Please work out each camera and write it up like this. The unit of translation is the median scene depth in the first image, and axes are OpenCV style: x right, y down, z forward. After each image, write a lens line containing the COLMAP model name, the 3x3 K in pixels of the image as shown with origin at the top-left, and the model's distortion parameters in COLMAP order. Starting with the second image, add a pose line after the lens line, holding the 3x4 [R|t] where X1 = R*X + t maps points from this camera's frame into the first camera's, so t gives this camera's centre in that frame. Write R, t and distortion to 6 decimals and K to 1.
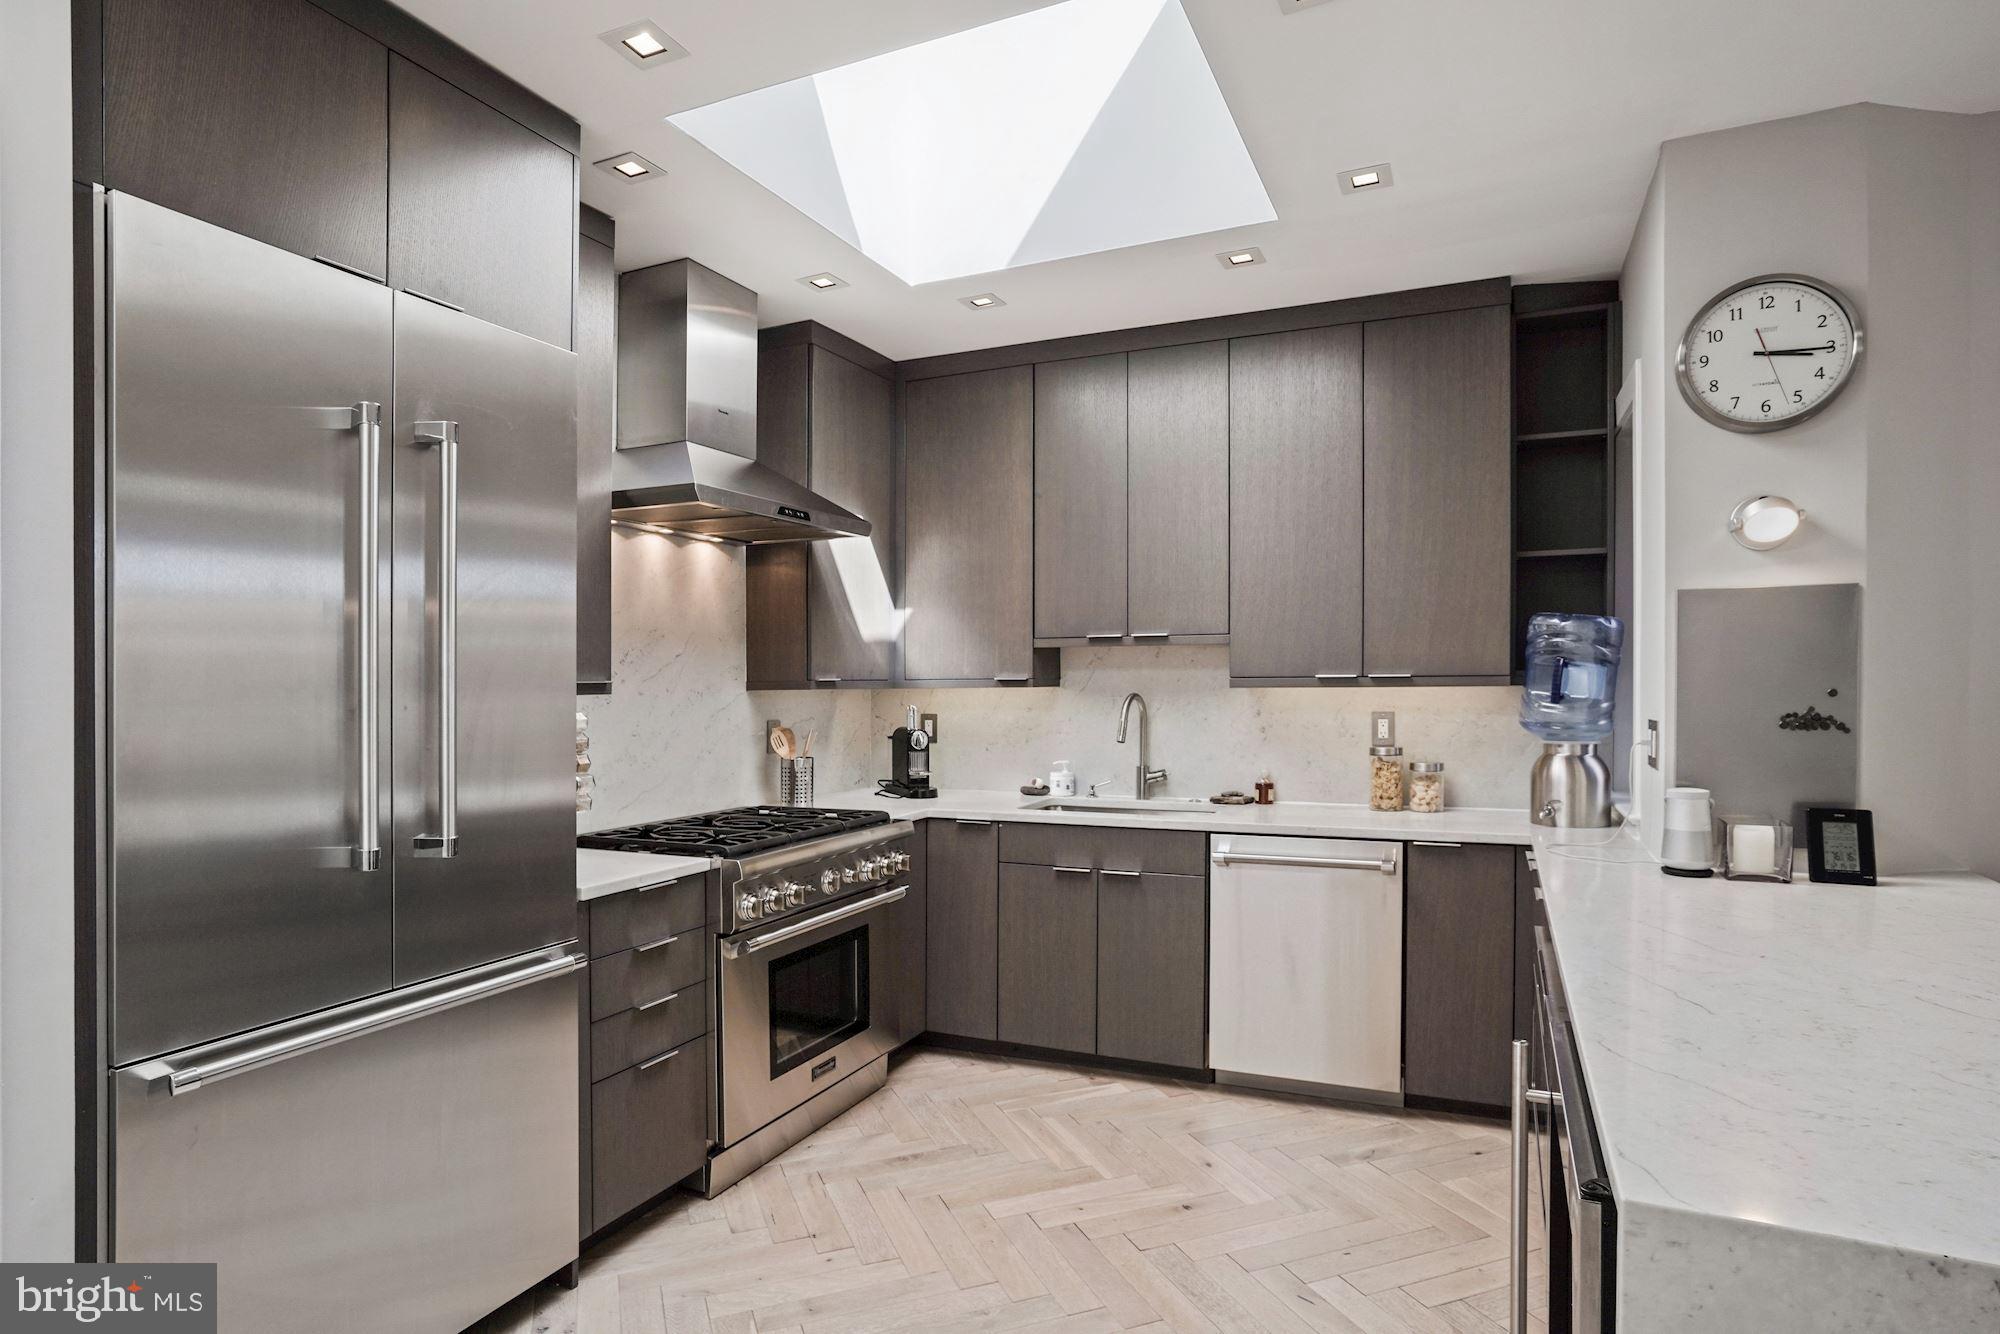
lens RADIAL K [[1084.5, 0, 998.1], [0, 1084.5, 698.2], [0, 0, 1]] dist [-0.002059, 0.007856]
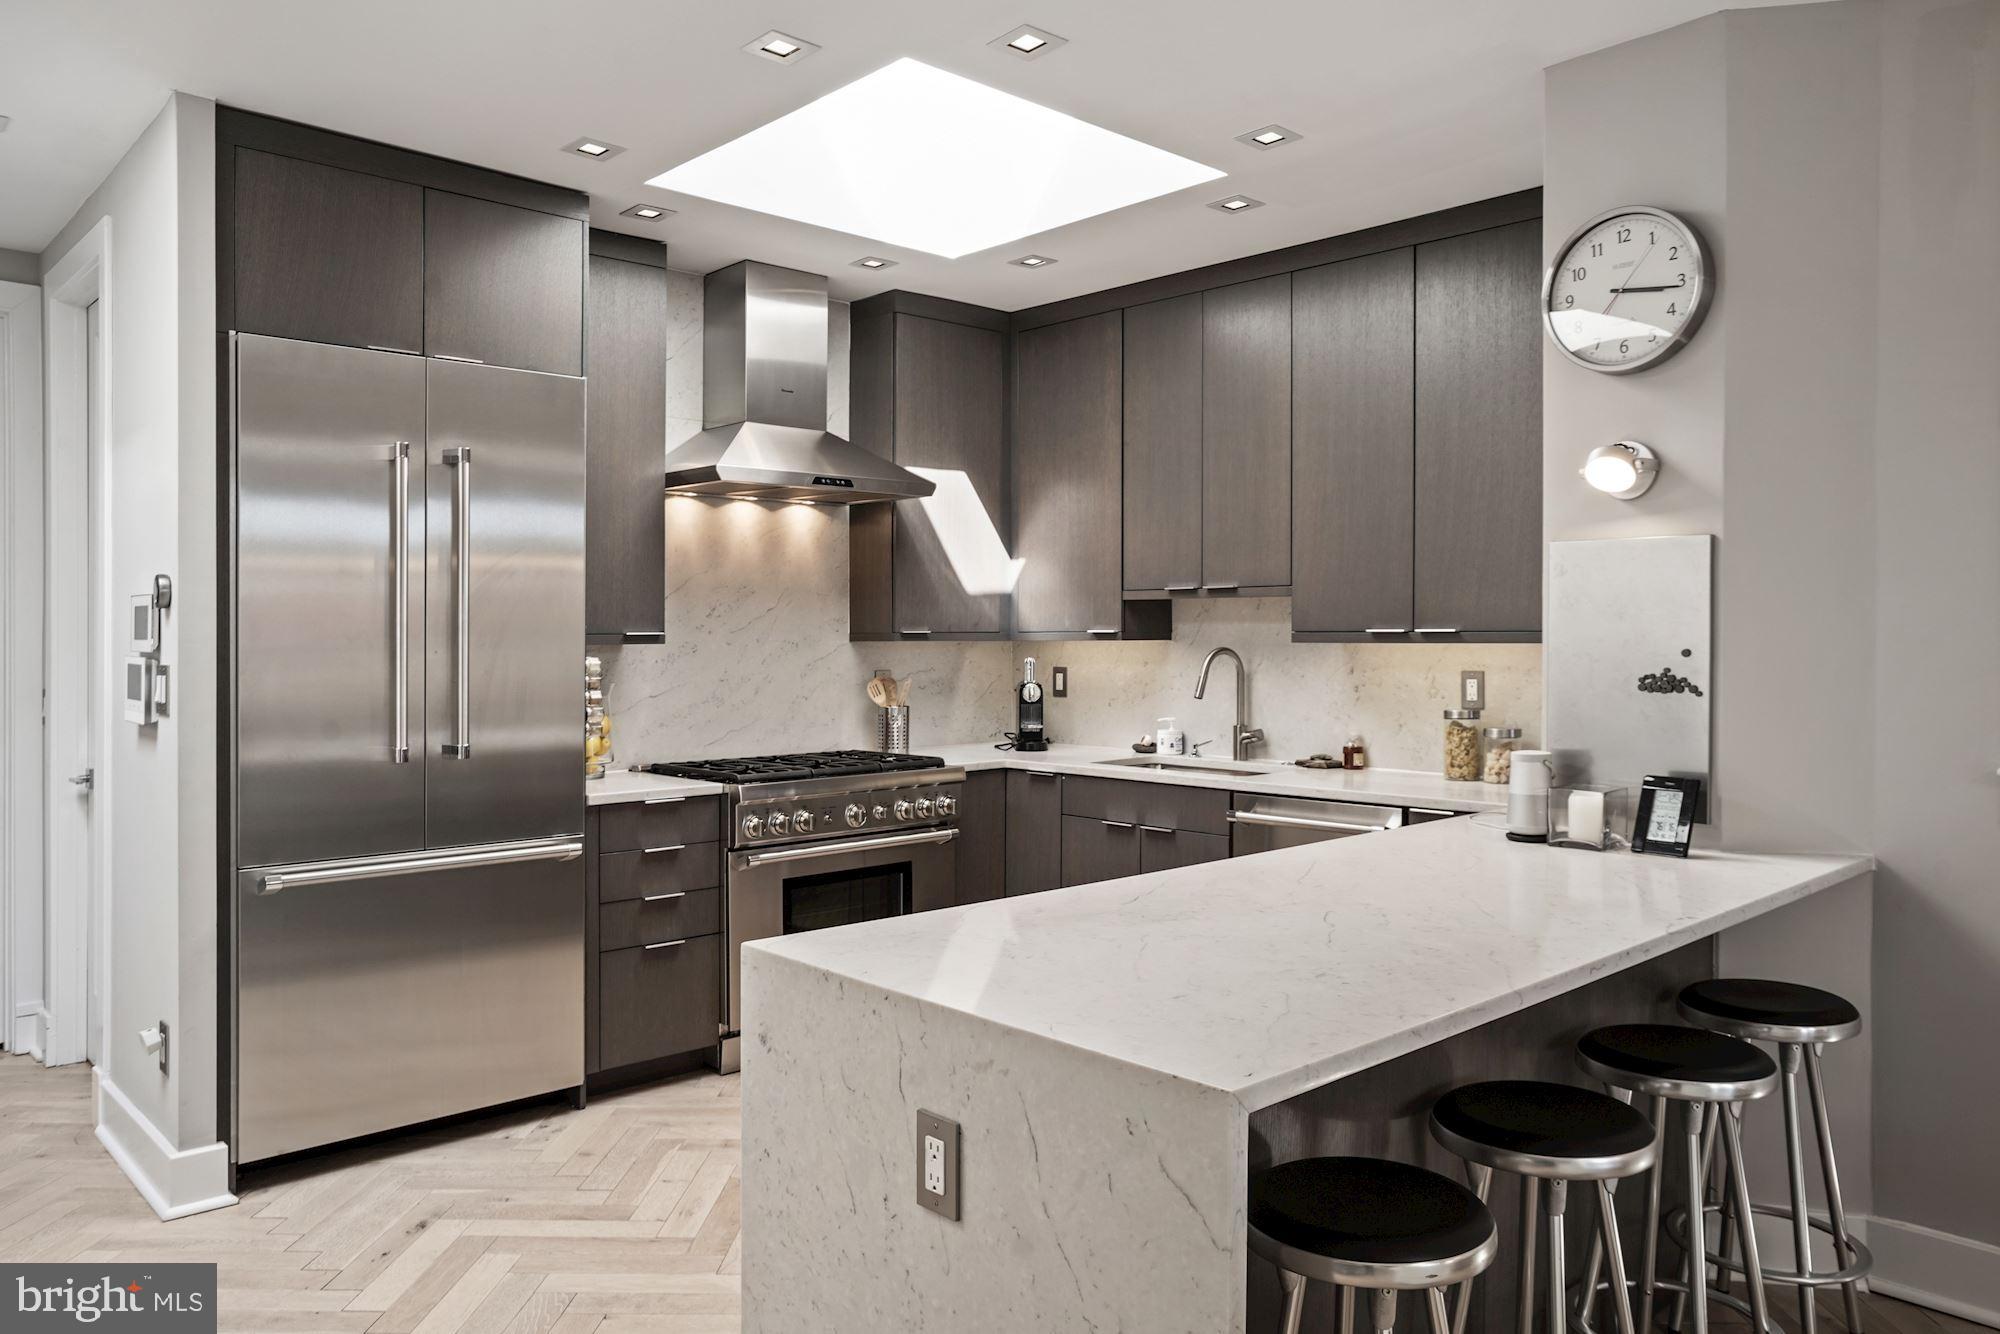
lens RADIAL K [[1373.0, 0, 1004.0], [0, 1373.0, 657.6], [0, 0, 1]] dist [0.000600, -0.006024]
pose [[0.925646, 0.012246, -0.378192, 0.453412], [-0.010726, 0.999924, 0.006126, -0.001207], [0.378239, -0.001614, 0.925707, -0.206258]]
